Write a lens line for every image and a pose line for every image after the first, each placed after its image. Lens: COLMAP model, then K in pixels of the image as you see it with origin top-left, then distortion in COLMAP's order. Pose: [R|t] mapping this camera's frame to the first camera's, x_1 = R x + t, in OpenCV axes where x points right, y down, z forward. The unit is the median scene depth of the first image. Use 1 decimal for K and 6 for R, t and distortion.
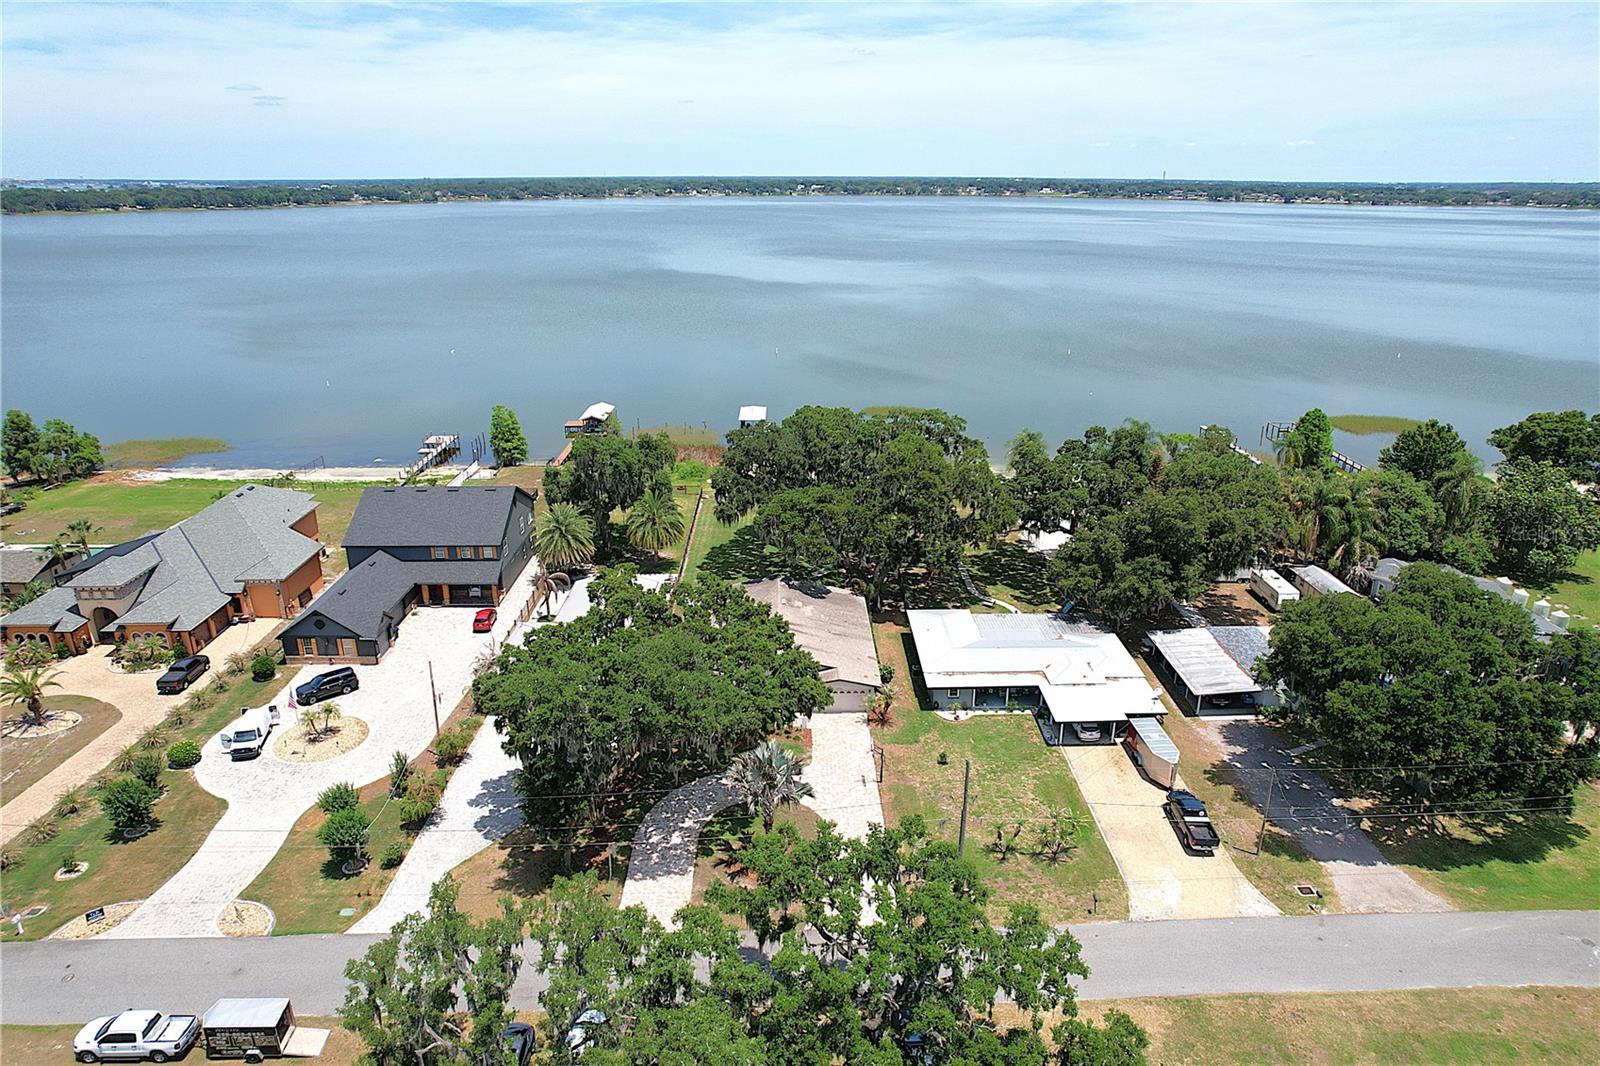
lens RADIAL K [[1012.7, 0, 813.0], [0, 1012.7, 532.2], [0, 0, 1]] dist [-0.083457, 0.069536]
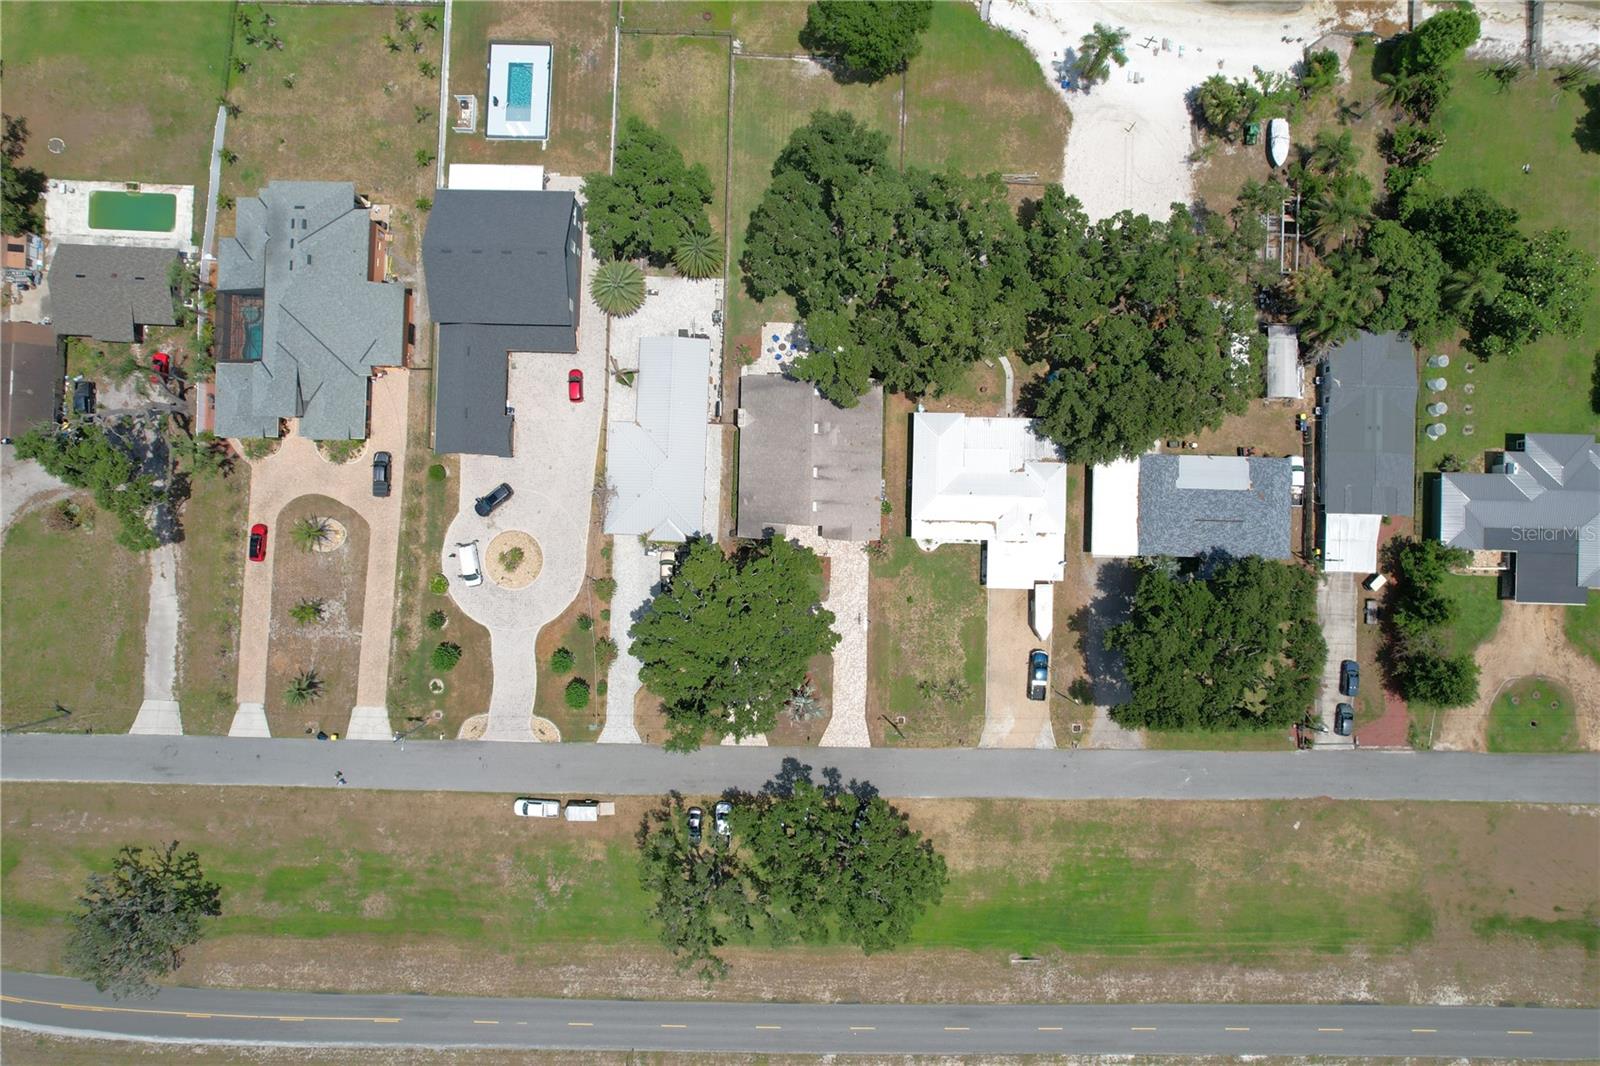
lens RADIAL K [[1012.7, 0, 813.0], [0, 1012.7, 532.2], [0, 0, 1]] dist [-0.083457, 0.069536]
pose [[0.998857, 0.047773, -0.001209, -0.023507], [-0.015757, 0.353133, 0.935441, -1.047801], [0.045116, -0.934353, 0.353482, 0.415215]]
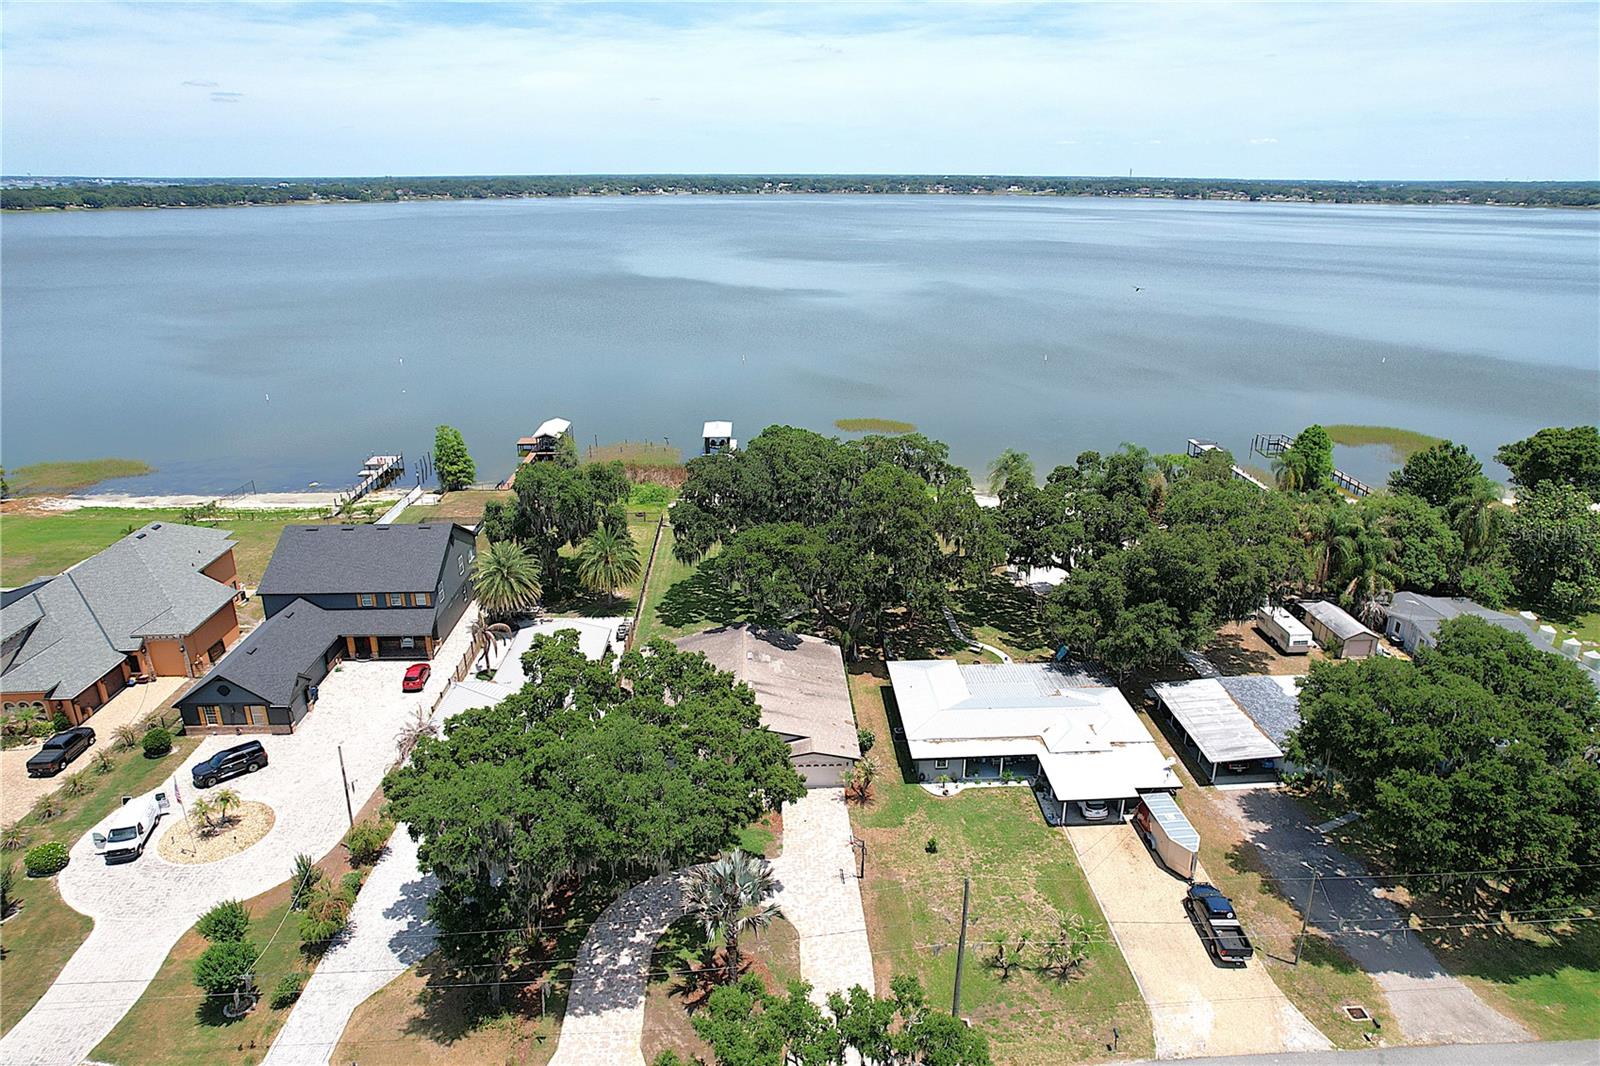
lens RADIAL K [[1012.7, 0, 813.0], [0, 1012.7, 532.2], [0, 0, 1]] dist [-0.083457, 0.069536]
pose [[0.999533, -0.009560, 0.029010, 0.002041], [0.009504, 0.999953, 0.002085, -0.041269], [-0.029029, -0.001809, 0.999577, 0.100829]]
